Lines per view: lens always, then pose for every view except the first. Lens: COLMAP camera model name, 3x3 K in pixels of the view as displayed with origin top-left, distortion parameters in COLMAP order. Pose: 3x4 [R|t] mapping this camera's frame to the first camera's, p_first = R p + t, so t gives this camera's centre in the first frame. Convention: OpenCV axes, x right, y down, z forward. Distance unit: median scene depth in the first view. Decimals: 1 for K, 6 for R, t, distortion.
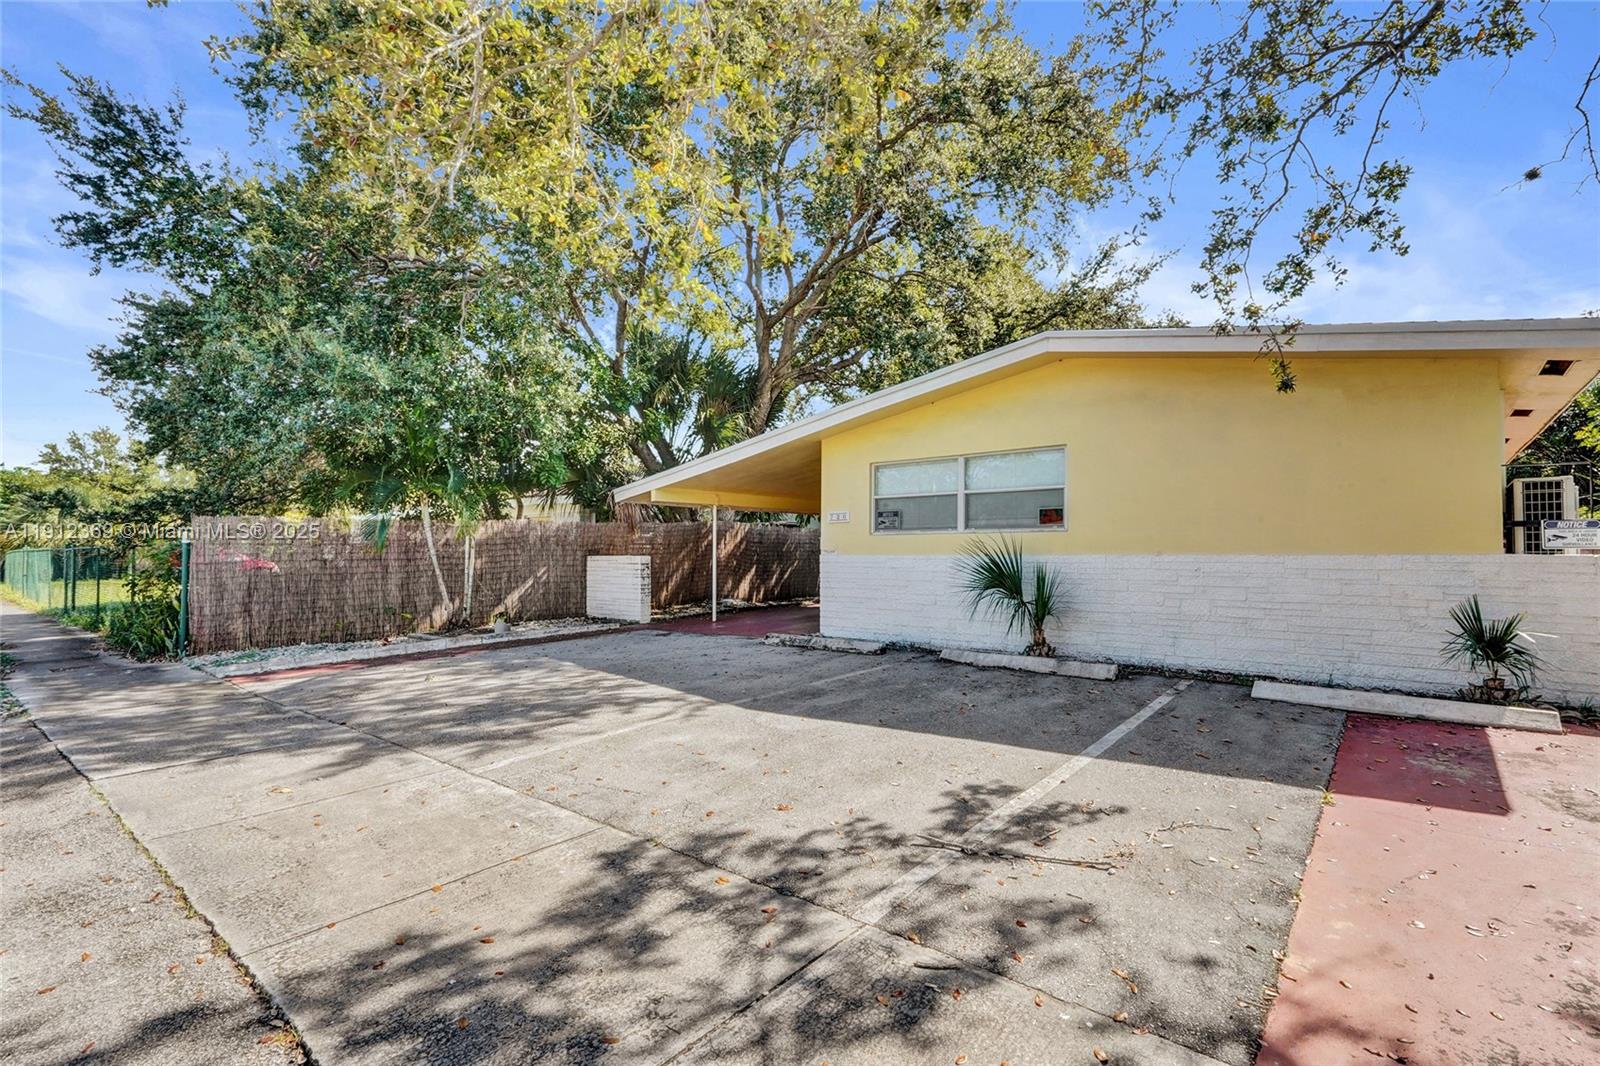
lens RADIAL K [[740.8, 0, 800.0], [0, 740.8, 533.0], [0, 0, 1]] dist [0.001043, 0.000855]
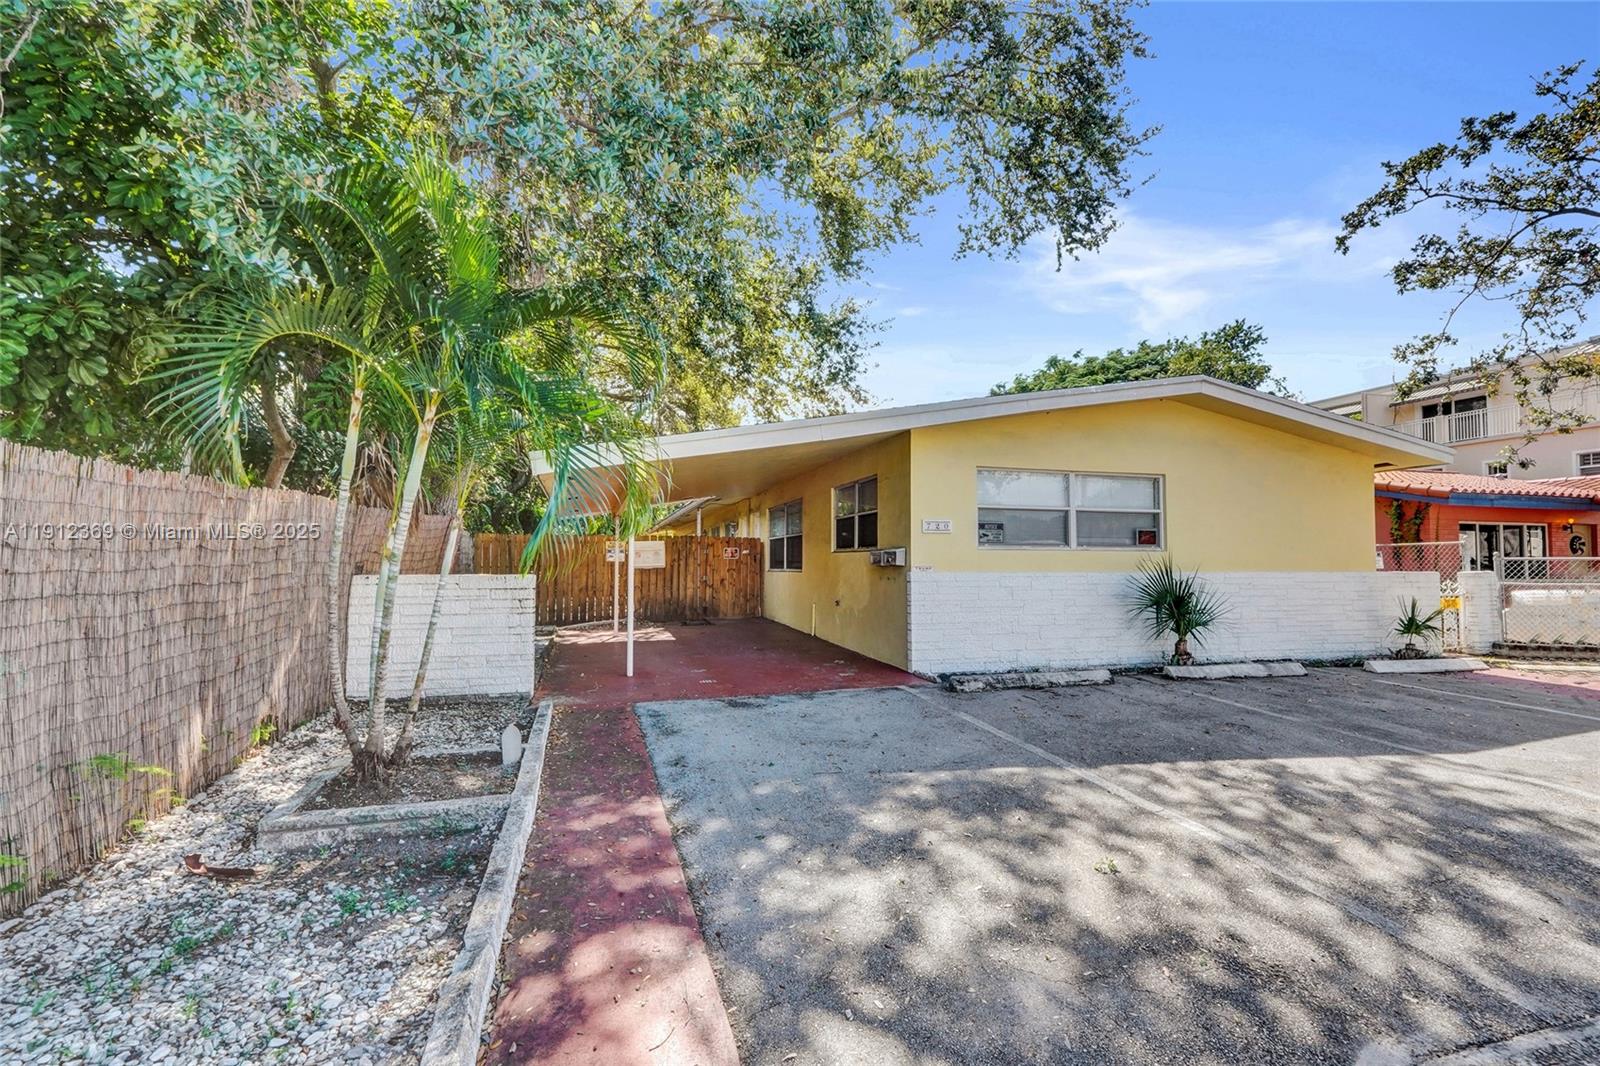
lens RADIAL K [[740.8, 0, 800.0], [0, 740.8, 533.0], [0, 0, 1]] dist [0.001043, 0.000855]
pose [[0.561073, 0.041471, 0.826727, -0.804982], [-0.023899, 0.999139, -0.033900, 0.019504], [-0.827421, -0.000737, 0.561581, 0.754453]]
